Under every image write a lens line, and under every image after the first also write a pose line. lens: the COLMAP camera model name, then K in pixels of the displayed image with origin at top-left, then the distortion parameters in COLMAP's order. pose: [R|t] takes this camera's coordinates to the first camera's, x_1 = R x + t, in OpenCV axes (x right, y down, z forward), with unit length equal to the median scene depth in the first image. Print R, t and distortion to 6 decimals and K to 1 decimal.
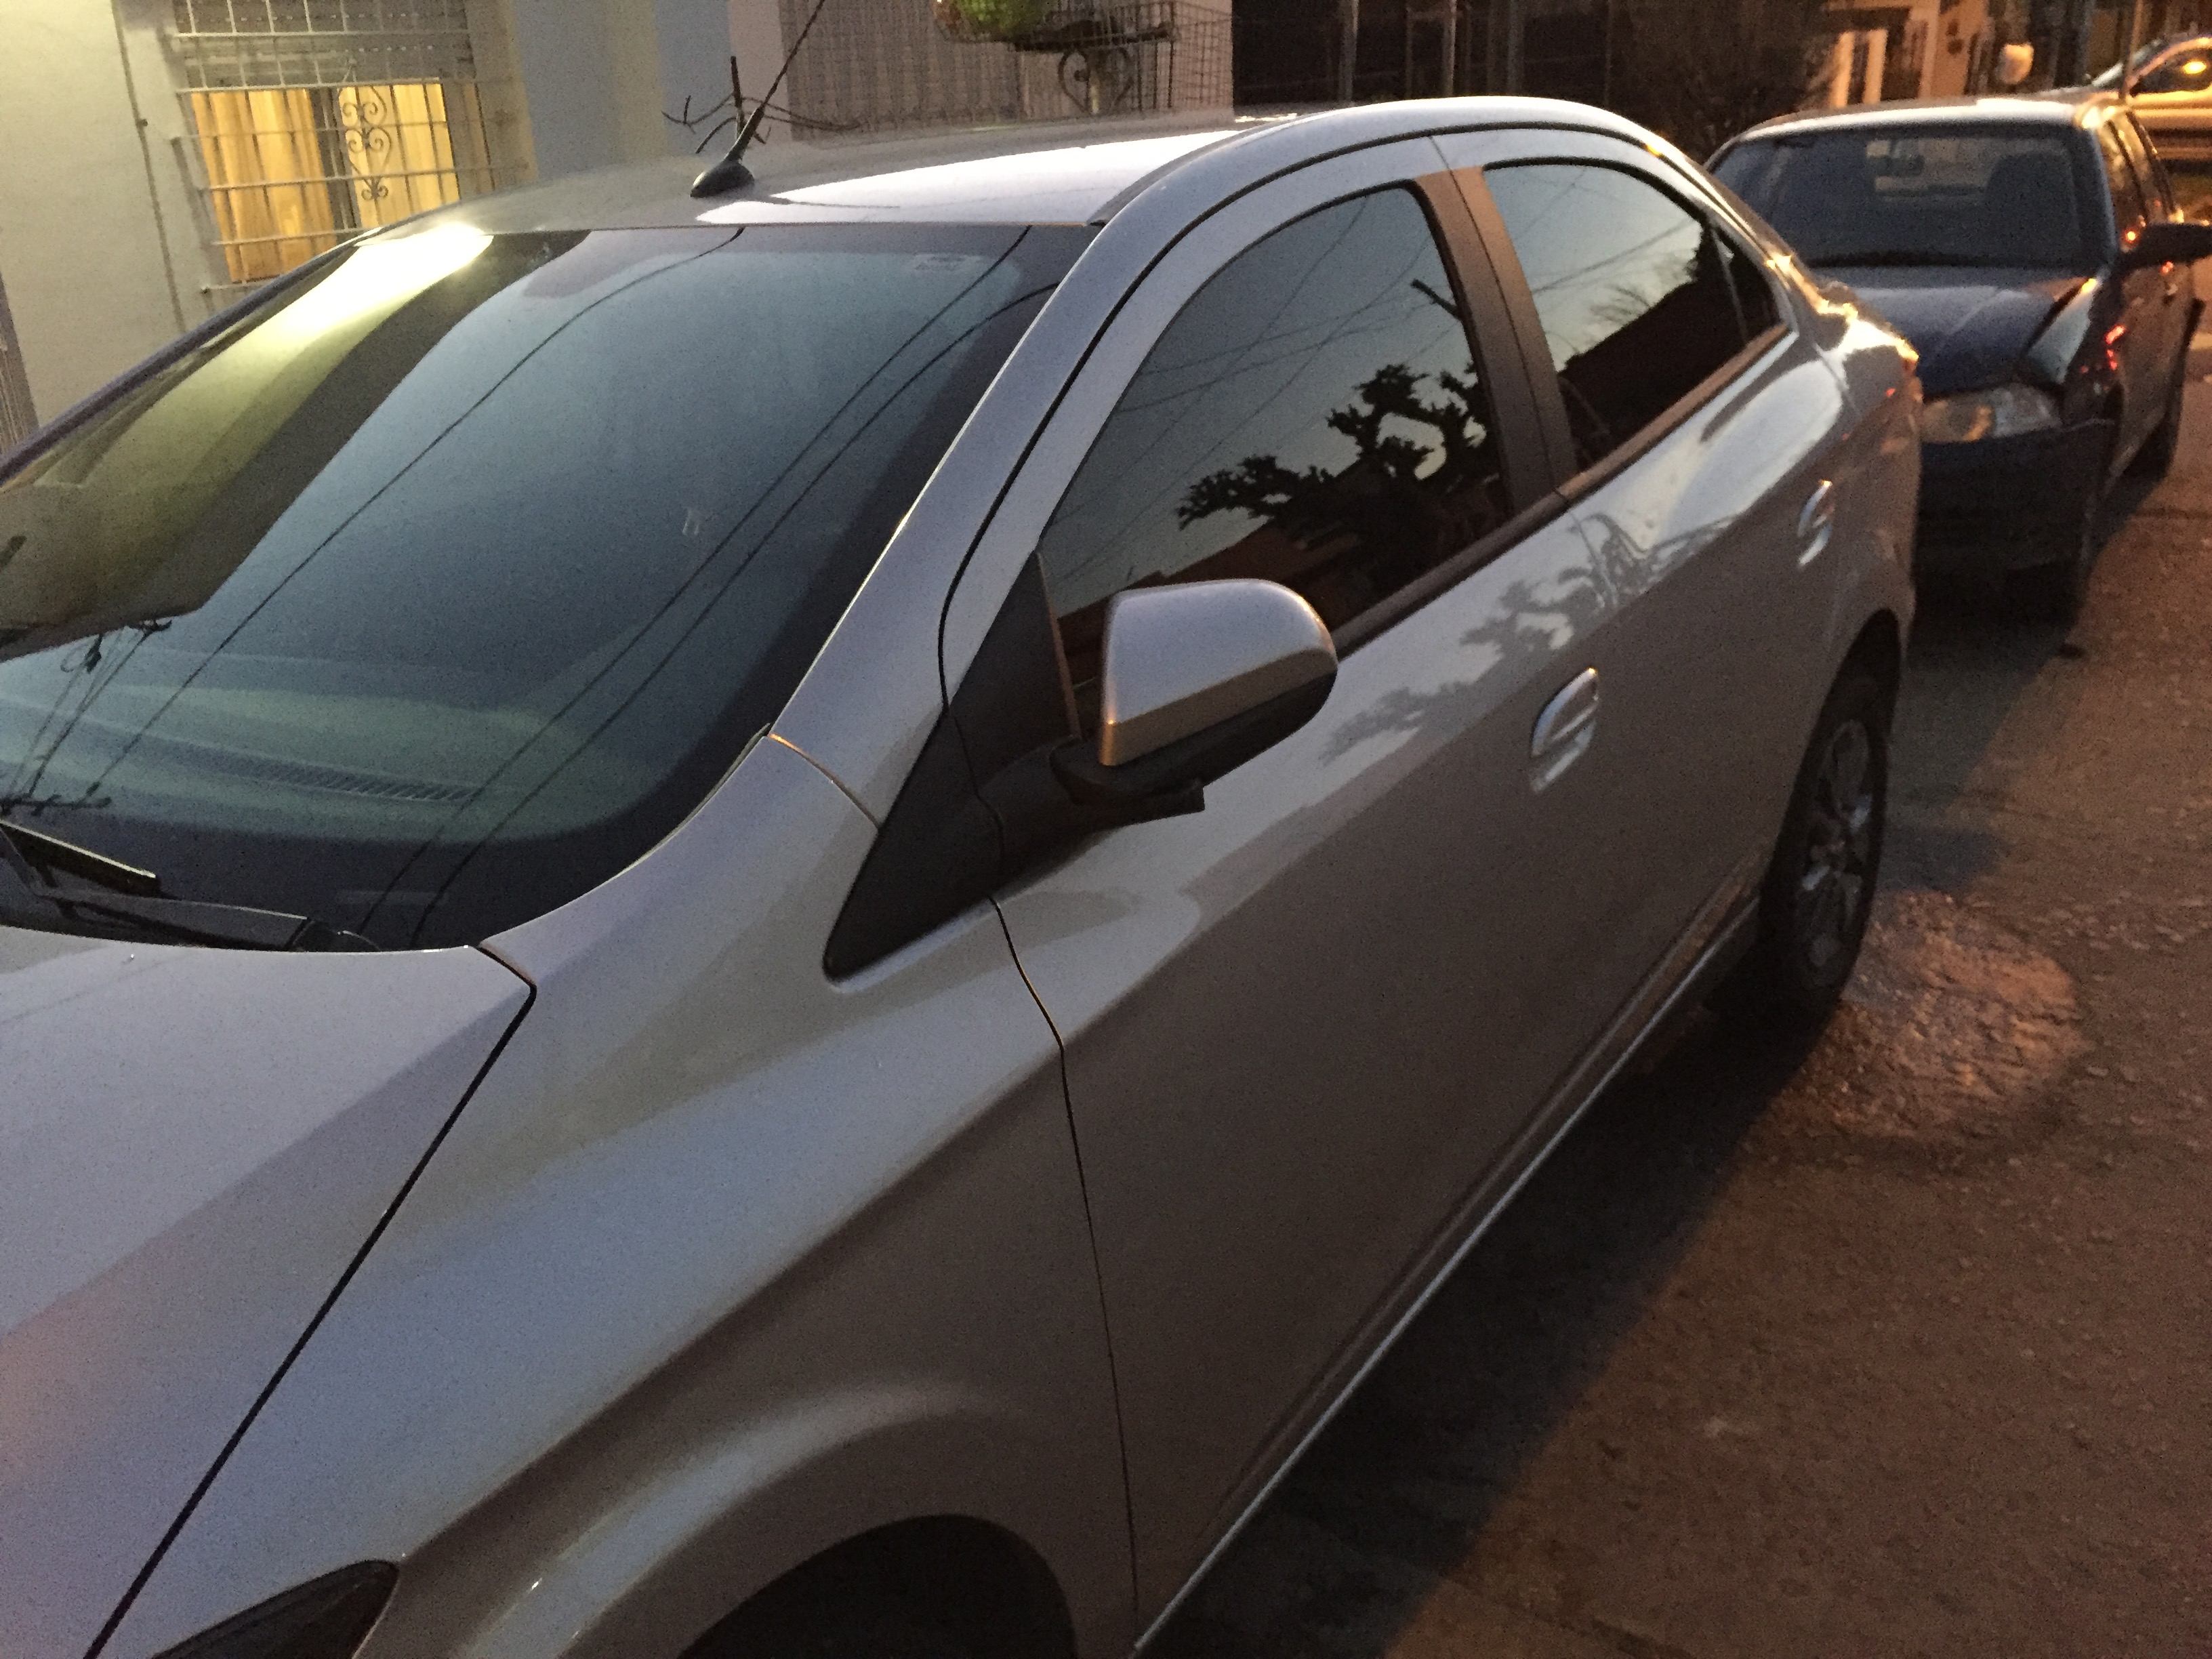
lens RADIAL K [[1914.5, 0, 1106.0], [0, 1914.5, 829.5], [0, 0, 1]] dist [0.060750, -0.105687]
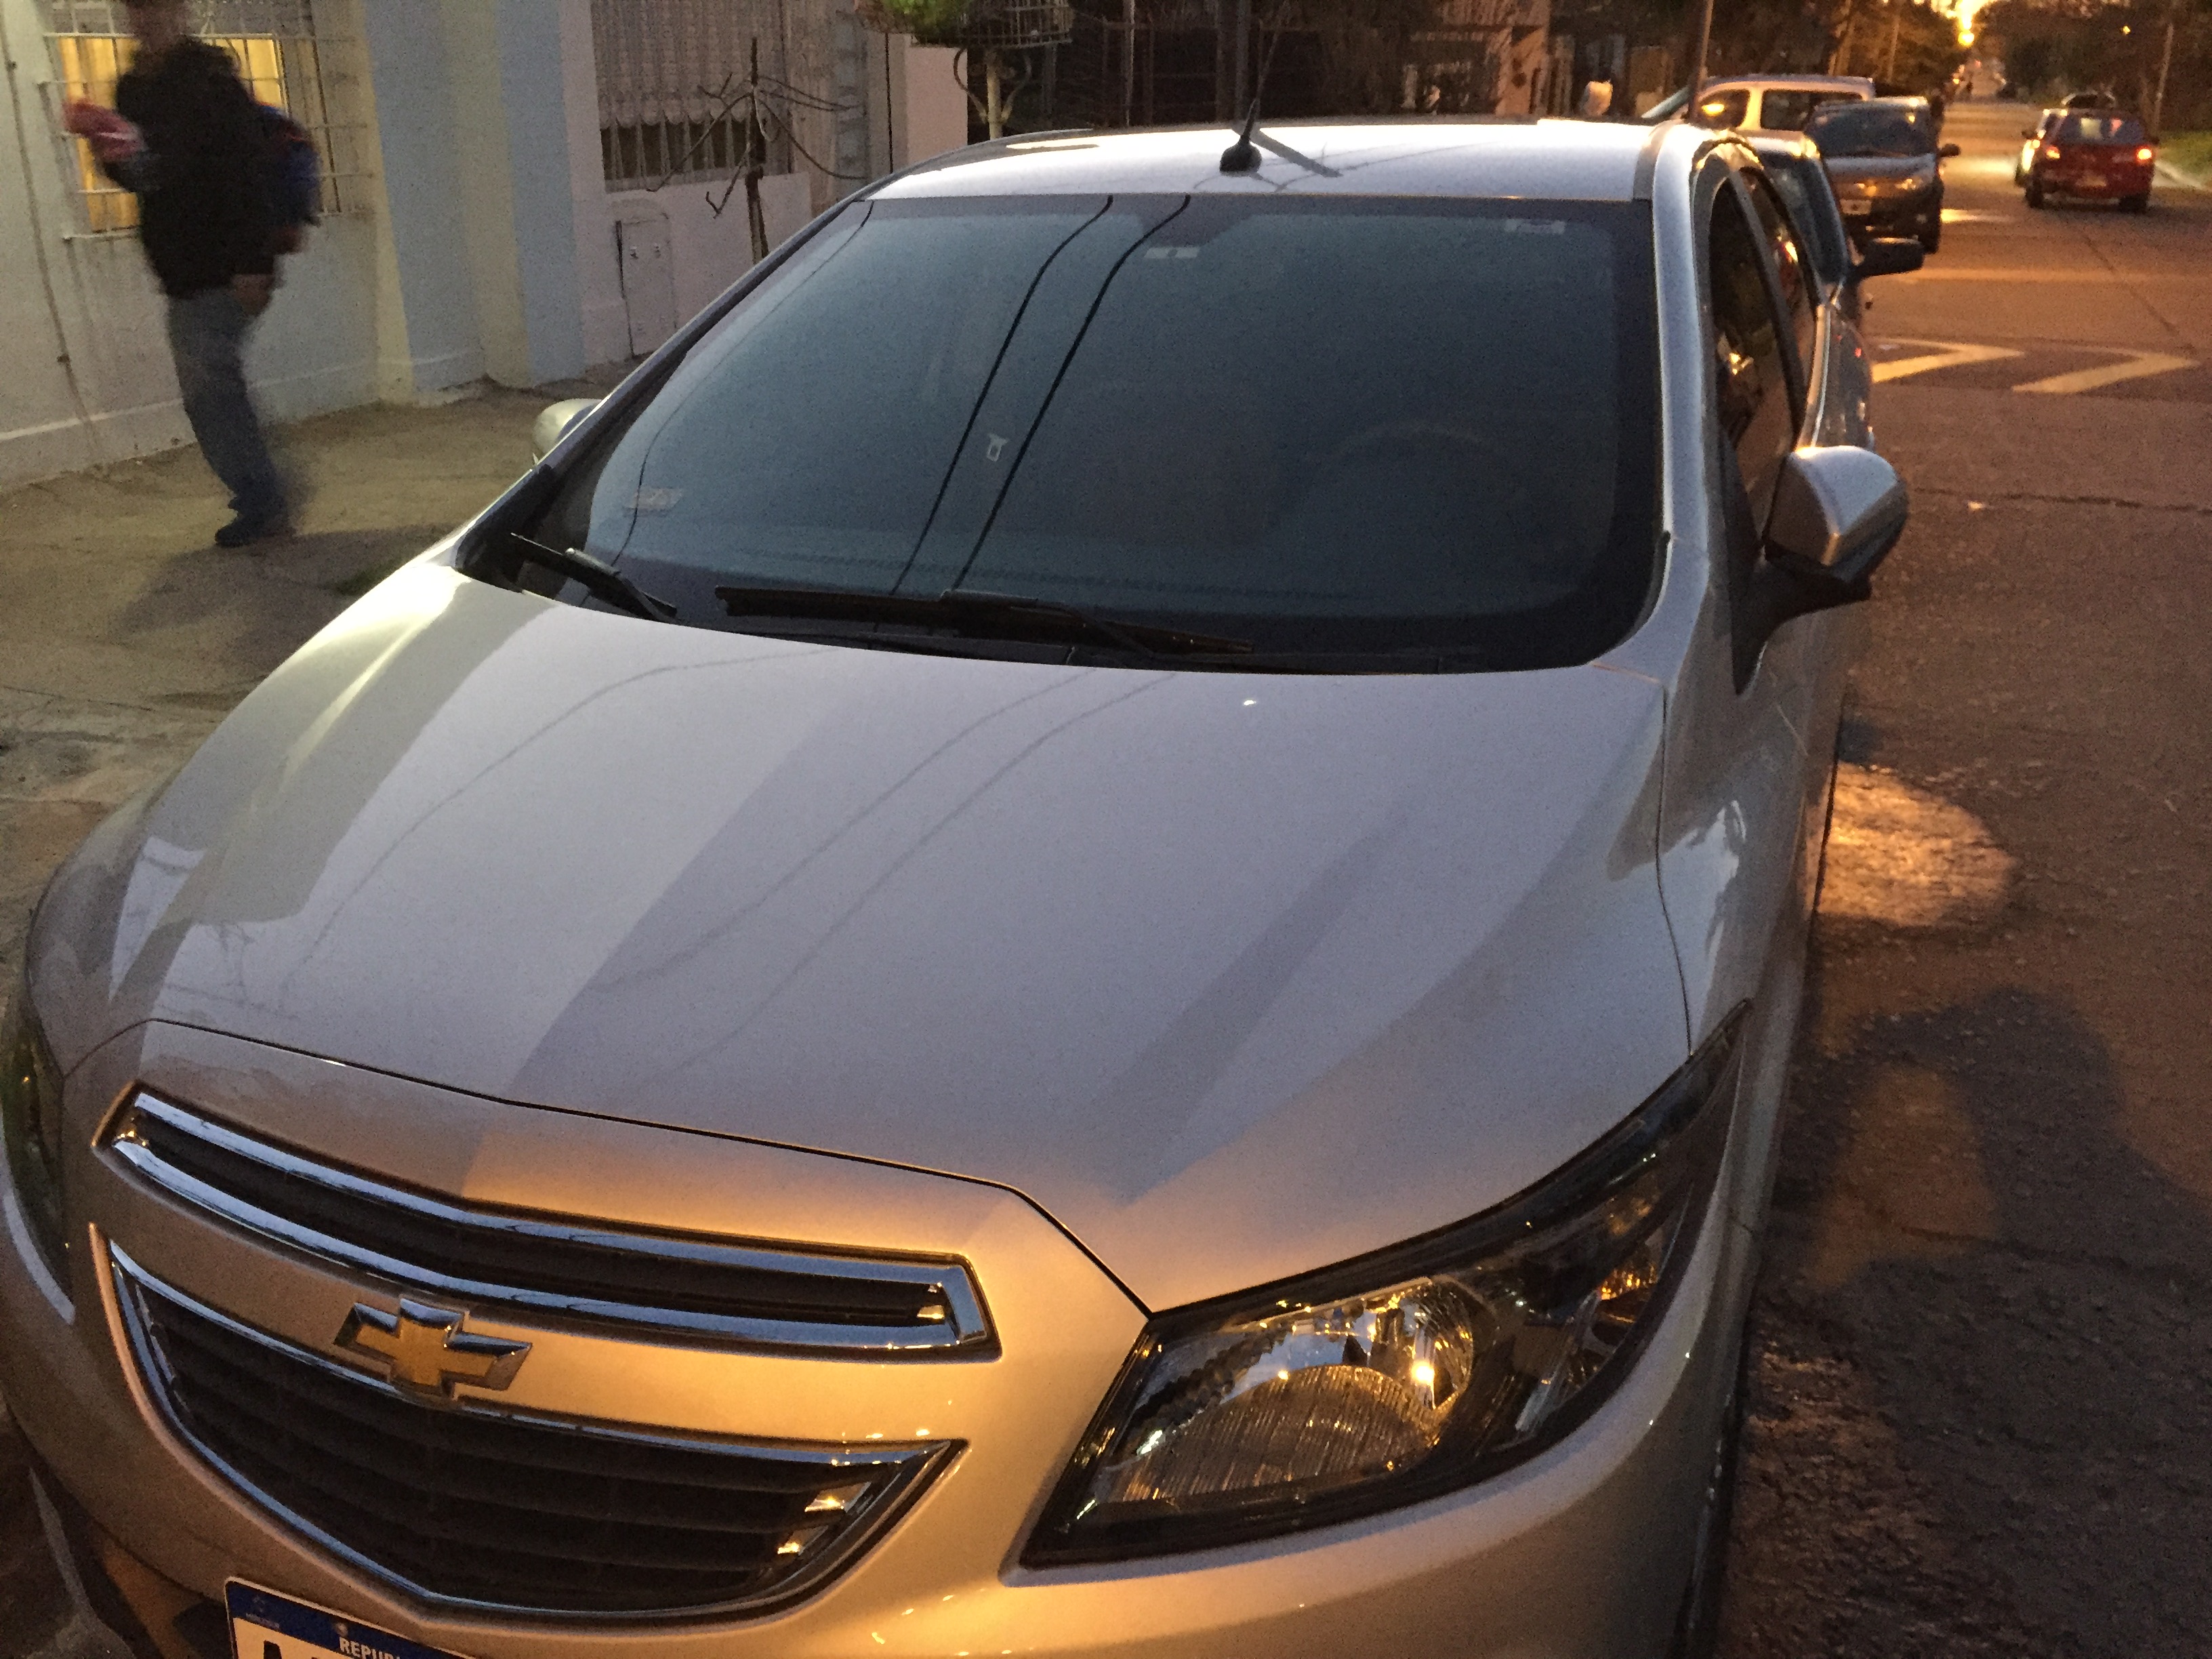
lens RADIAL K [[1914.5, 0, 1106.0], [0, 1914.5, 829.5], [0, 0, 1]] dist [0.060750, -0.105687]
pose [[0.974576, -0.030711, 0.221943, -0.185805], [0.030273, 0.999527, 0.005375, 0.031046], [-0.222003, 0.001480, 0.975045, -0.069858]]
